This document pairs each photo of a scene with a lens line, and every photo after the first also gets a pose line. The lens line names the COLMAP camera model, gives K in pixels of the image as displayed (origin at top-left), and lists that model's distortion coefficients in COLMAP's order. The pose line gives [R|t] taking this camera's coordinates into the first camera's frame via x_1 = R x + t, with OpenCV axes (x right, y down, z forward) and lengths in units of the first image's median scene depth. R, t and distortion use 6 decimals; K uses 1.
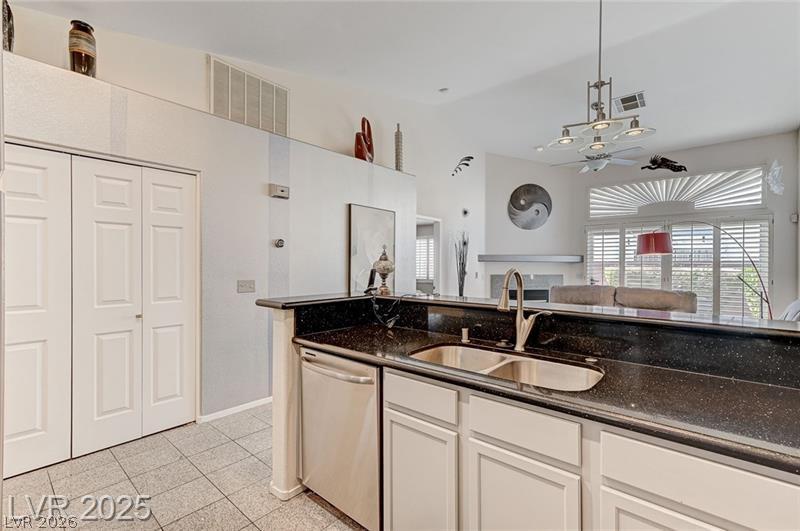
lens RADIAL K [[353.3, 0, 404.0], [0, 353.3, 266.4], [0, 0, 1]] dist [0.001097, 0.000299]
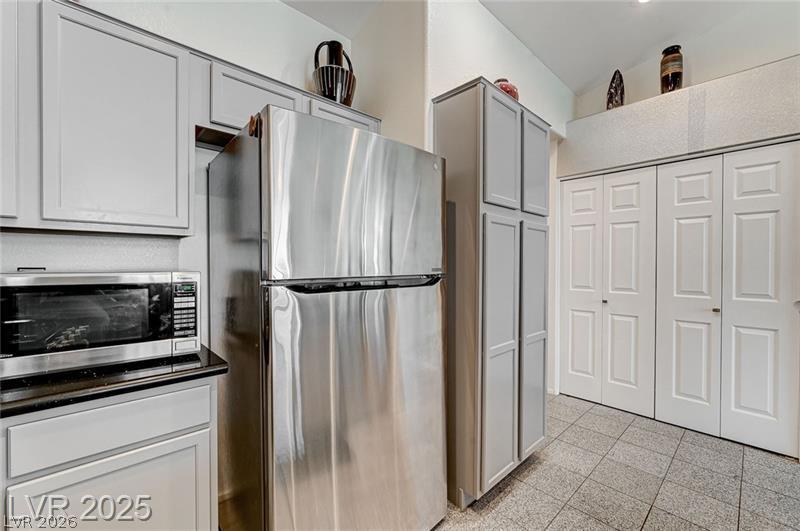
lens RADIAL K [[337.2, 0, 412.9], [0, 337.2, 266.3], [0, 0, 1]] dist [-0.000053, 0.000070]
pose [[-0.089058, 0.006083, -0.996008, 0.109434], [-0.008878, 0.999937, 0.006901, 0.009846], [0.995987, 0.009457, -0.088998, 0.114352]]
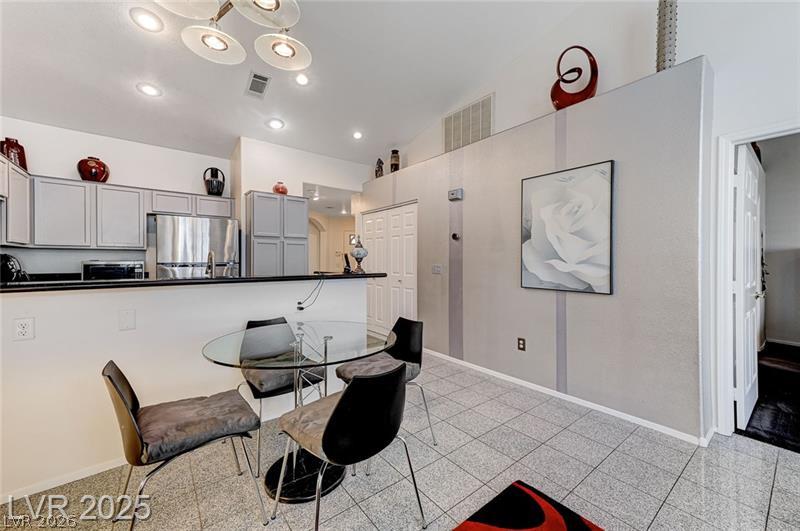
lens RADIAL K [[317.8, 0, 409.7], [0, 317.8, 260.7], [0, 0, 1]] dist [0.017758, 0.000068]
pose [[-0.181803, -0.006264, -0.983315, 0.463238], [-0.004585, 0.999974, -0.005522, 0.016056], [0.983324, 0.003504, -0.181827, 0.625730]]
